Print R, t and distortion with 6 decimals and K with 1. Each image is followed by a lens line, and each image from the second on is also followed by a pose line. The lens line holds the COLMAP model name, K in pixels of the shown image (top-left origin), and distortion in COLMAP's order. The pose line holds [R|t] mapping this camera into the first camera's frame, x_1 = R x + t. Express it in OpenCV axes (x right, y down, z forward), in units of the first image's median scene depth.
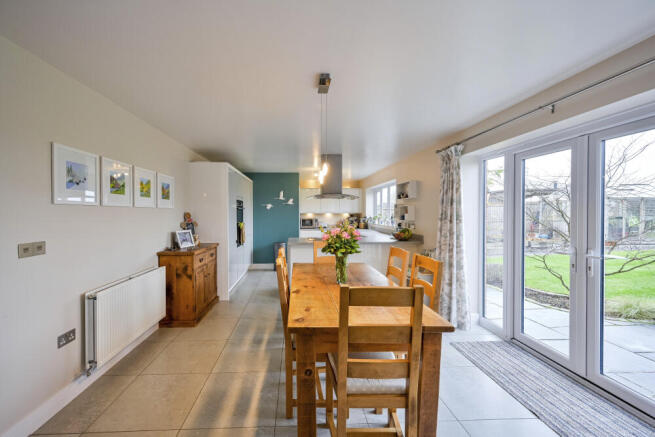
lens RADIAL K [[258.2, 0, 306.4], [0, 258.2, 216.1], [0, 0, 1]] dist [0.000692, 0.000764]
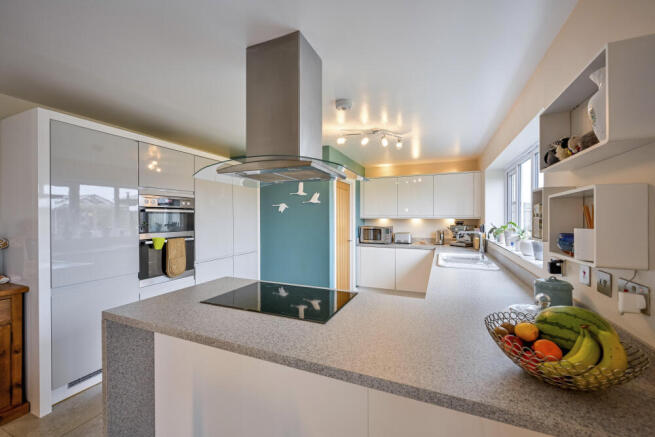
lens RADIAL K [[258.2, 0, 328.4], [0, 258.2, 219.4], [0, 0, 1]] dist [0.000692, 0.000764]
pose [[0.901760, 0.003016, -0.432226, 0.205440], [-0.003089, 0.999995, 0.000532, -0.011133], [0.432226, 0.000856, 0.901765, 0.511102]]
